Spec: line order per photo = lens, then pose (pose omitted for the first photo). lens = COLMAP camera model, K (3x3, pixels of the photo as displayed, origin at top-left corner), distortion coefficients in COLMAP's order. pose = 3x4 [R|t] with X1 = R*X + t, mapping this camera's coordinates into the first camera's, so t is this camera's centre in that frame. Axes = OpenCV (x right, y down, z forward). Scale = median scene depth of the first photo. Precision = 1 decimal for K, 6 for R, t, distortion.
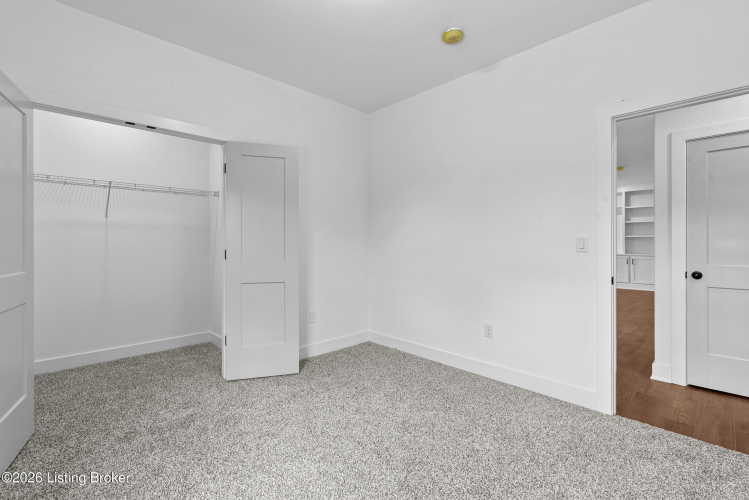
lens RADIAL K [[342.5, 0, 369.5], [0, 342.5, 248.1], [0, 0, 1]] dist [0.011218, 0.000954]
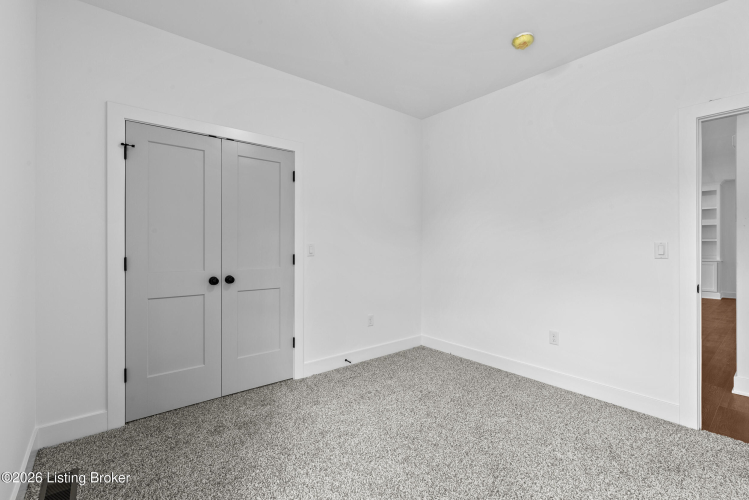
lens RADIAL K [[342.5, 0, 377.4], [0, 342.5, 249.0], [0, 0, 1]] dist [0.011218, 0.000954]
pose [[0.997625, 0.004252, -0.068749, -0.118889], [-0.004754, 0.999963, -0.007138, -0.004950], [0.068716, 0.007448, 0.997608, -0.022475]]
